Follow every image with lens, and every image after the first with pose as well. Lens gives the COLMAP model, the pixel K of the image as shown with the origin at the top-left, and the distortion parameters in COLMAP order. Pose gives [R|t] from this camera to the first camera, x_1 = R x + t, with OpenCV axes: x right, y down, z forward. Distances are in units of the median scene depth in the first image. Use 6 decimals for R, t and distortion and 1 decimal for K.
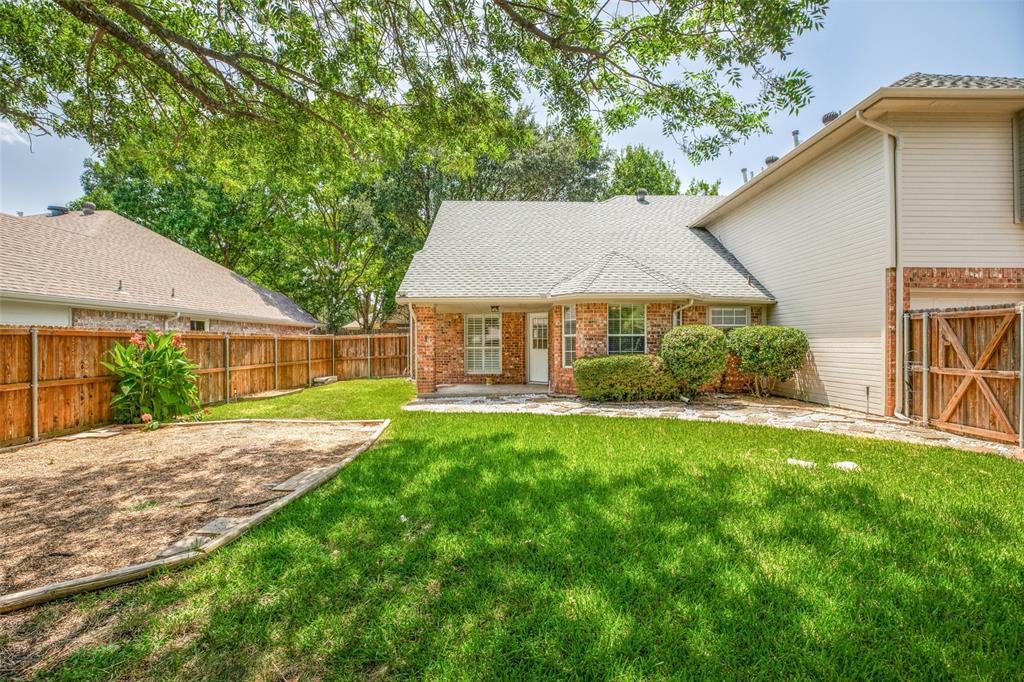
lens RADIAL K [[486.4, 0, 512.3], [0, 486.4, 339.5], [0, 0, 1]] dist [-0.012083, -0.000015]
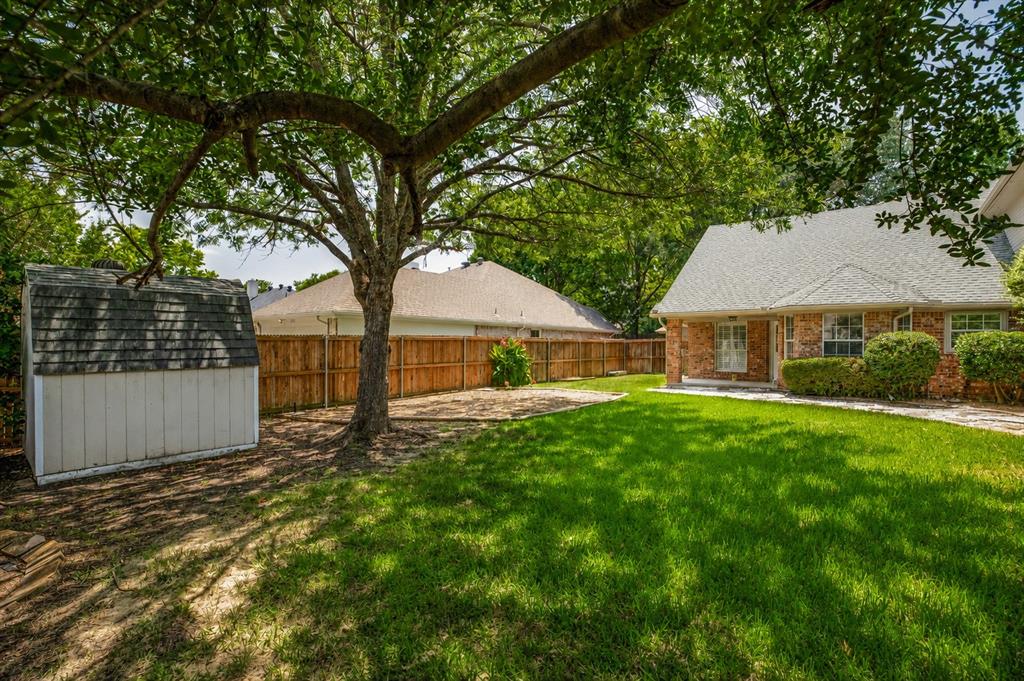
lens RADIAL K [[486.4, 0, 512.0], [0, 486.4, 345.0], [0, 0, 1]] dist [-0.012083, -0.000015]
pose [[0.796341, 0.007195, -0.604805, 0.247054], [-0.003047, 0.999964, 0.007884, -0.003625], [0.604840, -0.004435, 0.796335, -0.303162]]
